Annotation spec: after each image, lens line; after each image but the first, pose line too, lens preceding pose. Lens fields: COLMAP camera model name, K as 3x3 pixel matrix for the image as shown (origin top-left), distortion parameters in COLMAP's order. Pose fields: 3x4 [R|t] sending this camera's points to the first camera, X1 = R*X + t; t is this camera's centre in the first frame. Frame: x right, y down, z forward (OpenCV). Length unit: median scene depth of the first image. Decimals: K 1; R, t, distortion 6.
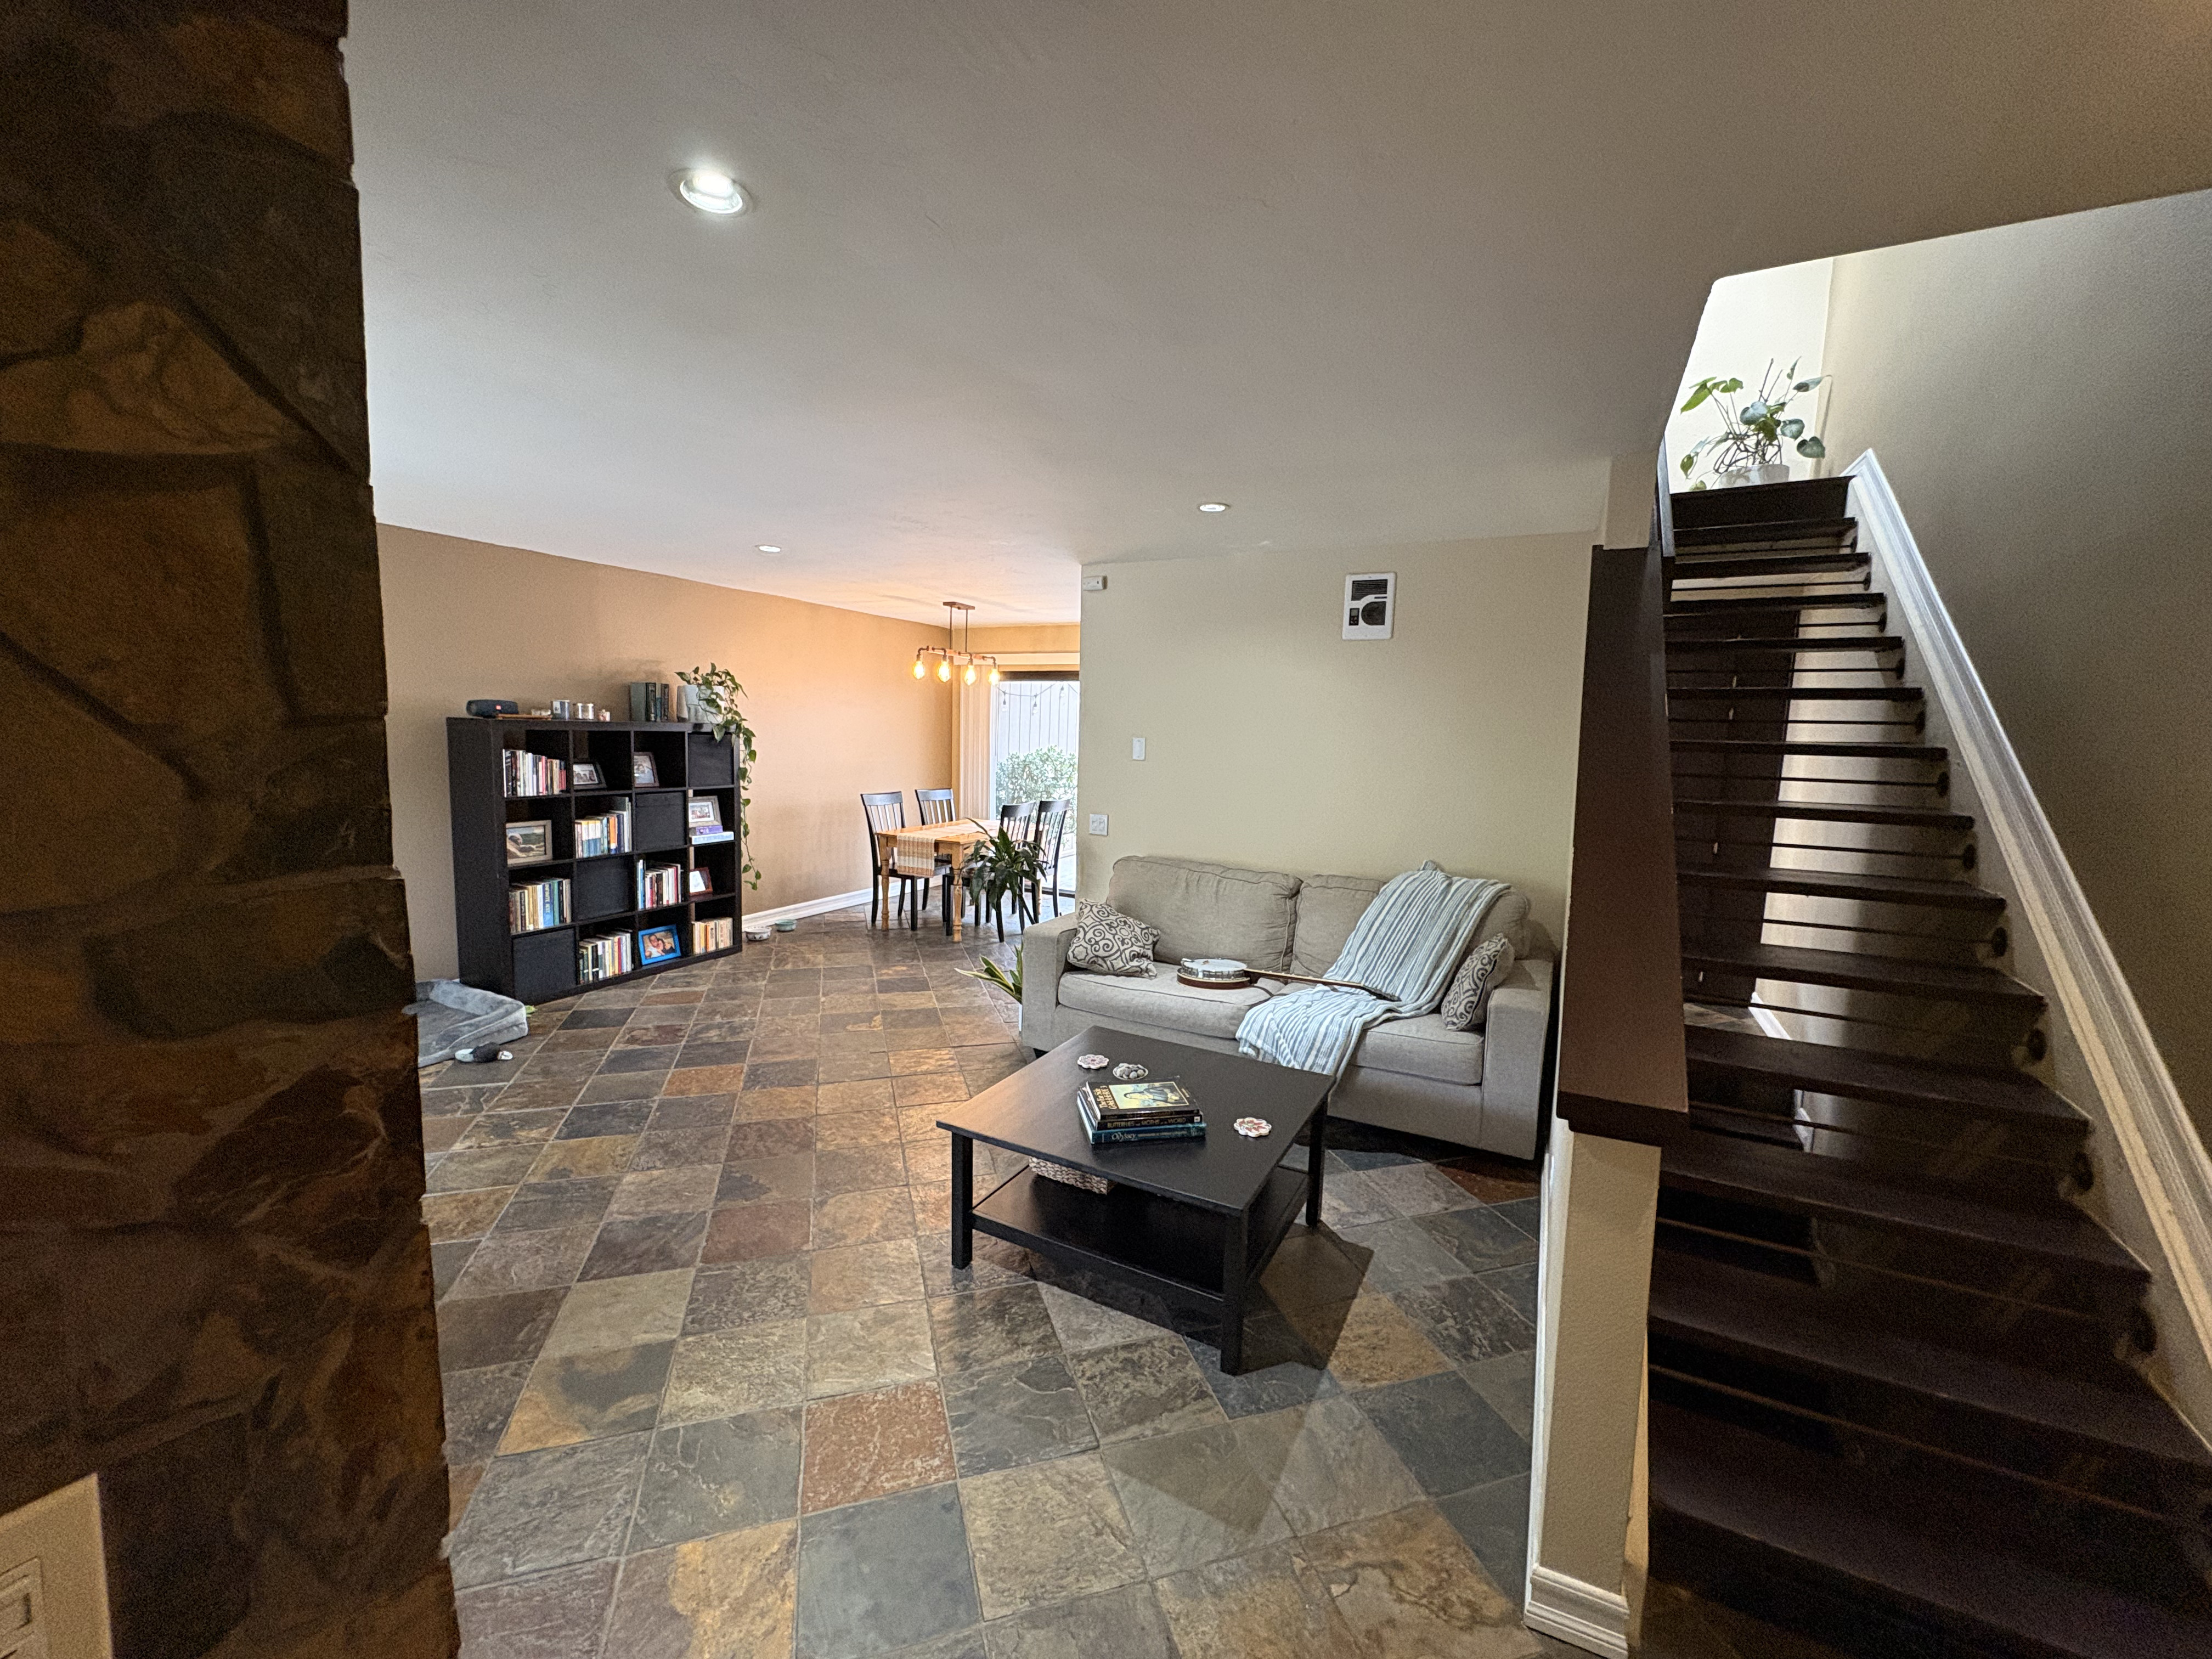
lens RADIAL K [[880.2, 0, 1108.3], [0, 880.2, 830.4], [0, 0, 1]] dist [0.000876, -0.000426]
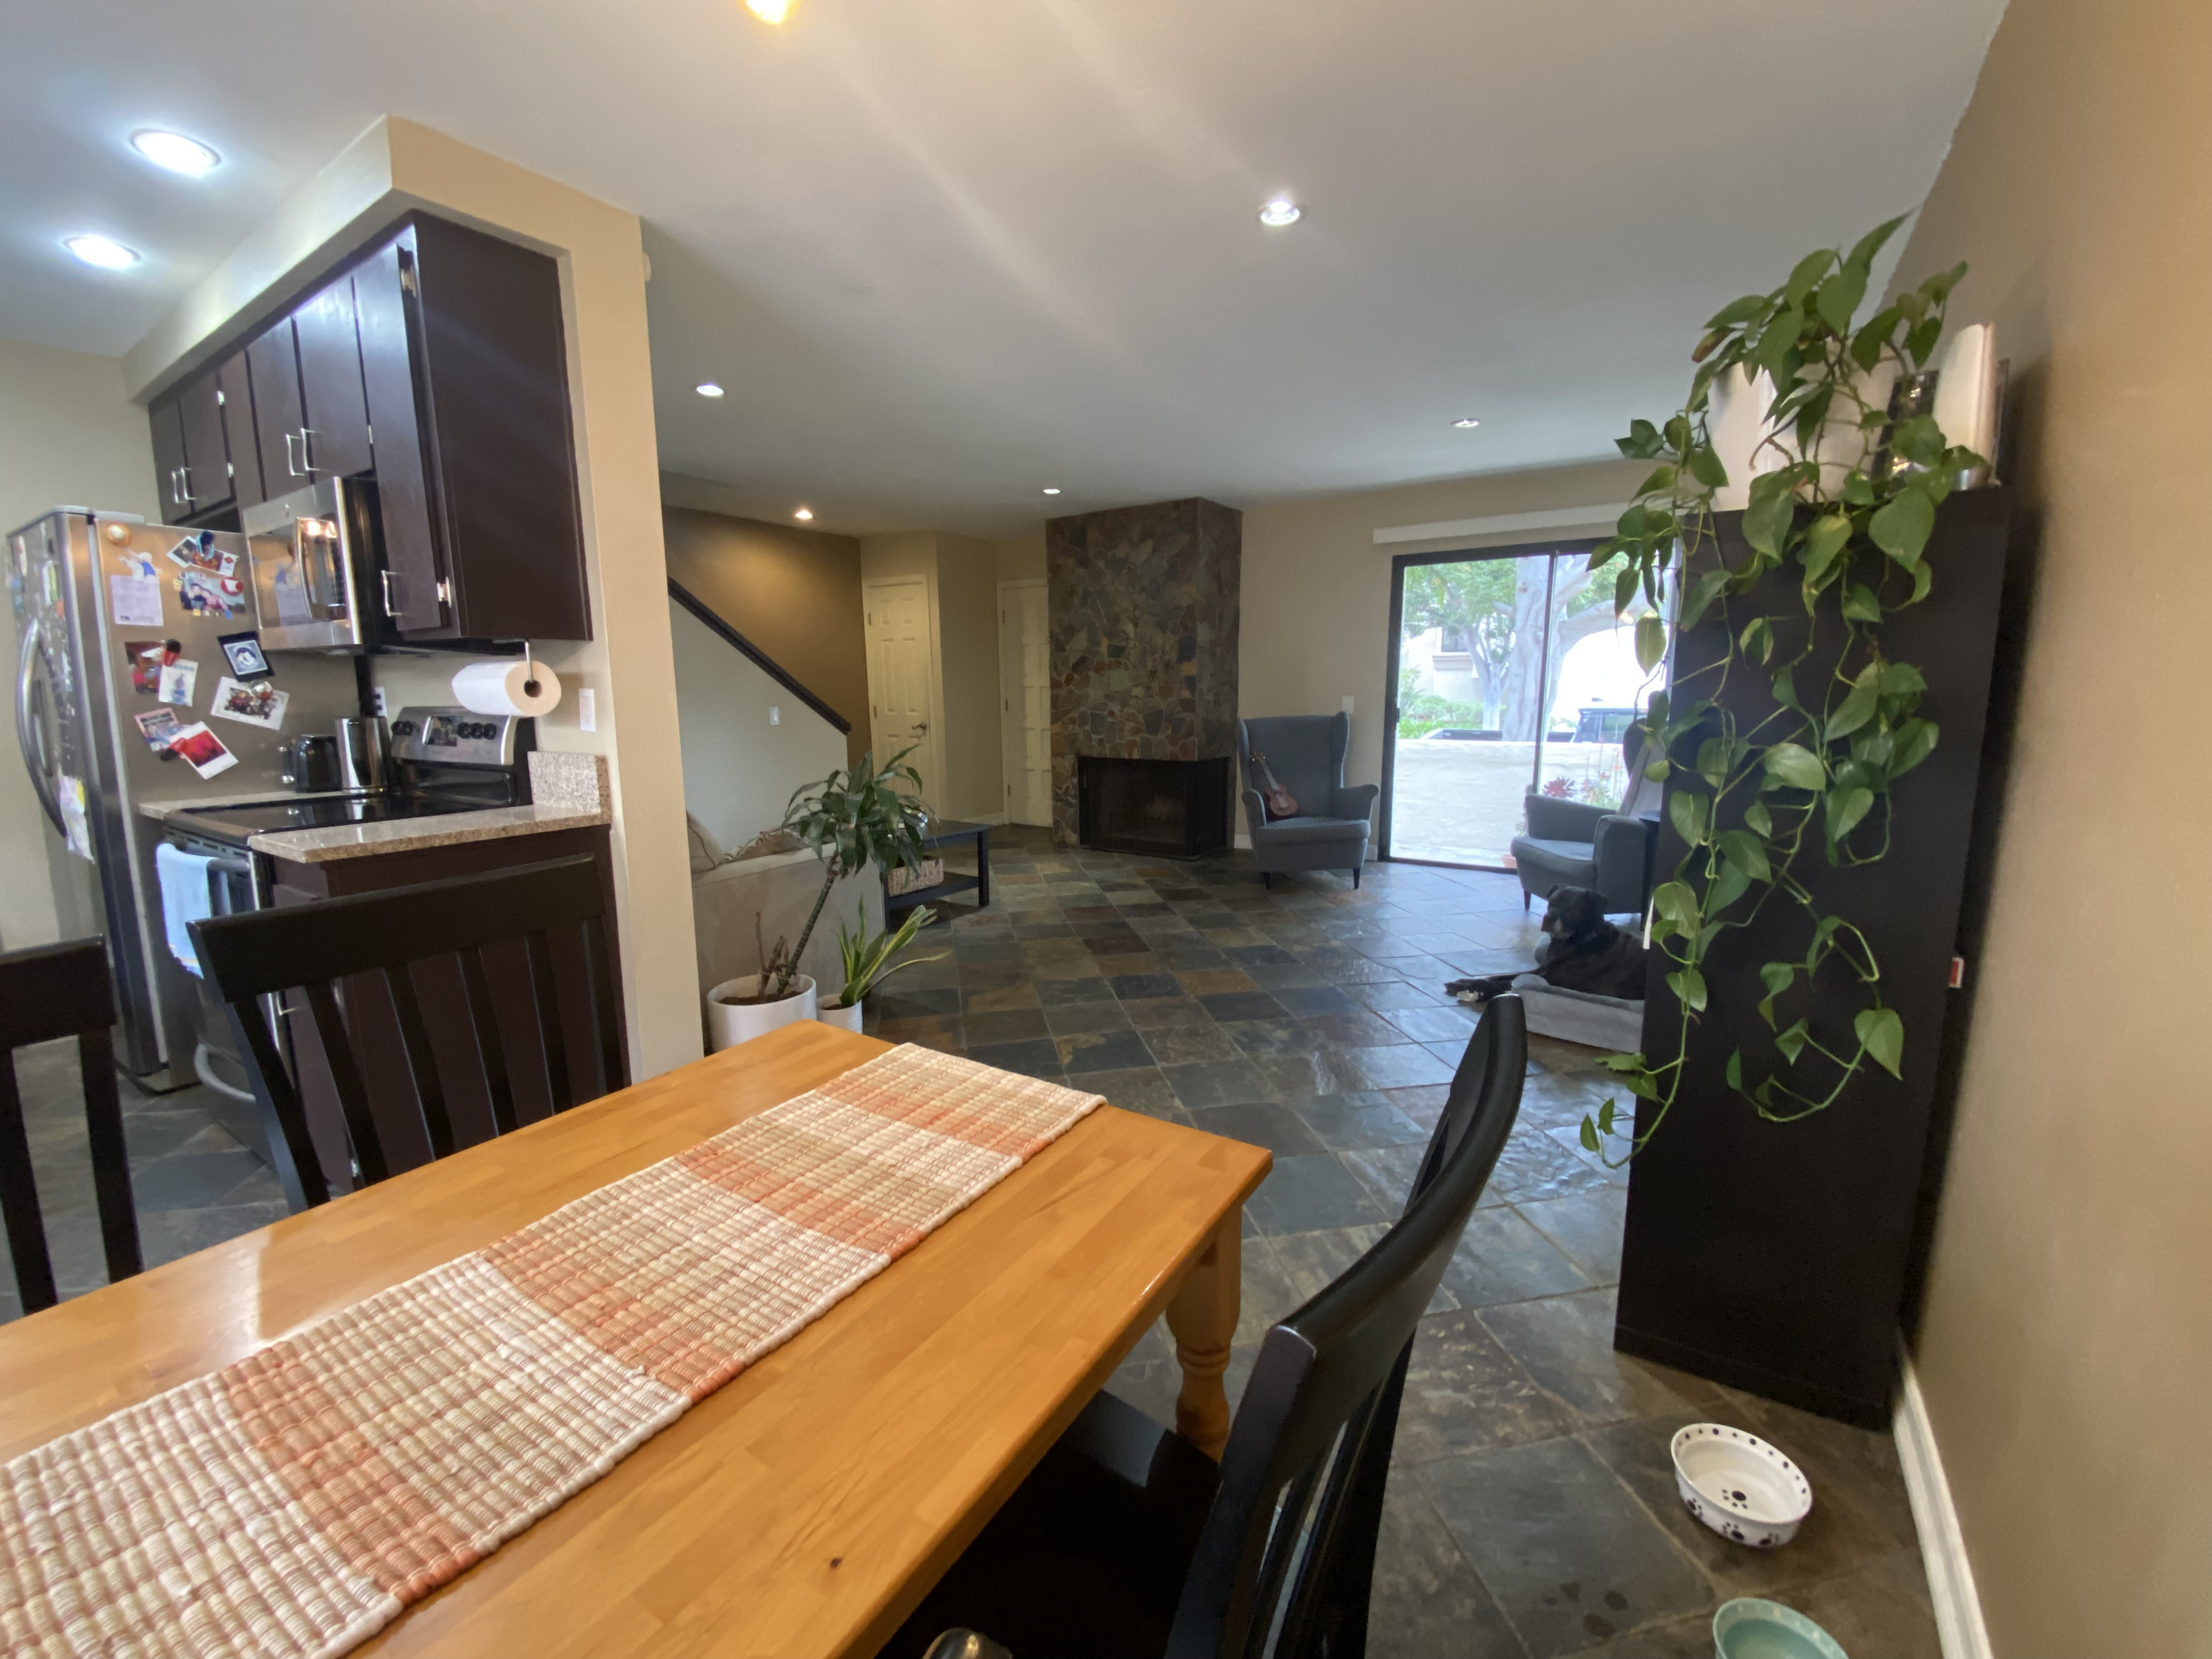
lens RADIAL K [[894.3, 0, 1107.6], [0, 894.3, 830.7], [0, 0, 1]] dist [0.015888, -0.018192]
pose [[-0.994727, -0.030429, 0.097937, -0.408159], [-0.002007, 0.960560, 0.278065, -0.149013], [-0.102536, 0.276402, -0.955557, 1.828287]]
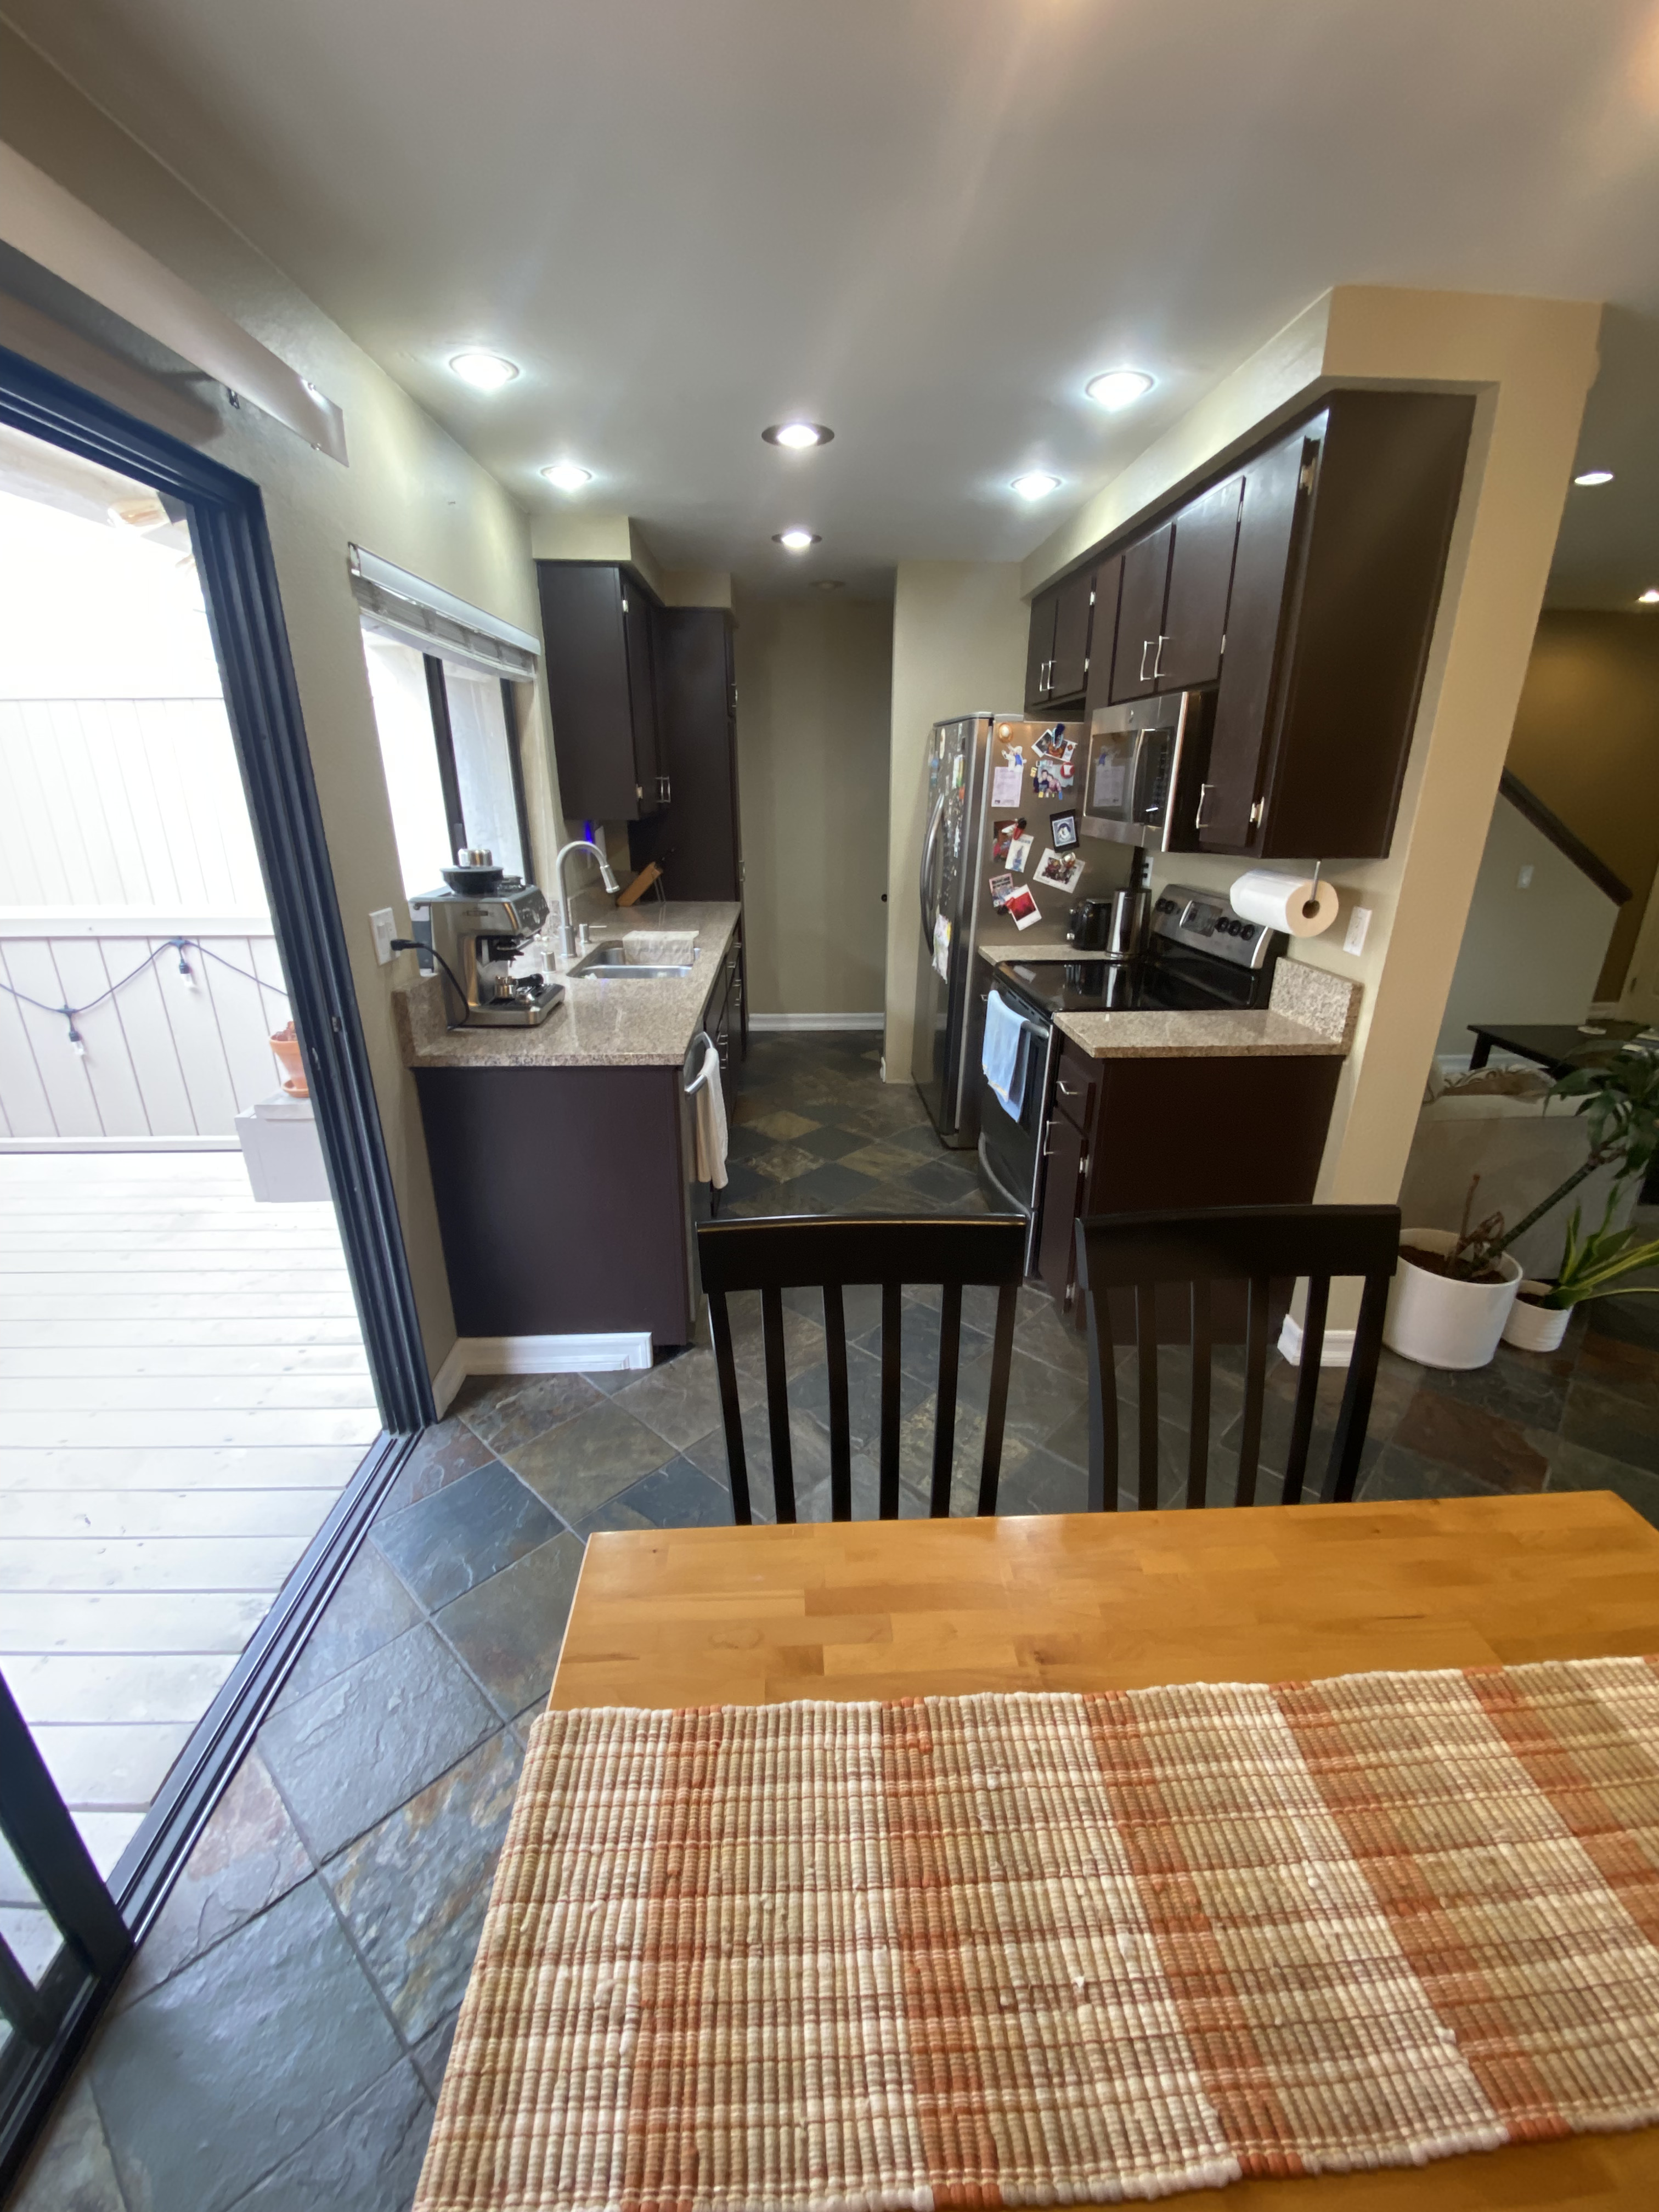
lens RADIAL K [[894.3, 0, 820.5], [0, 894.3, 1106.8], [0, 0, 1]] dist [0.015888, -0.018192]
pose [[-0.488244, -0.320083, 0.811890, -0.327057], [0.094762, 0.905367, 0.413922, -0.221246], [-0.867547, 0.279032, -0.411708, 1.816704]]
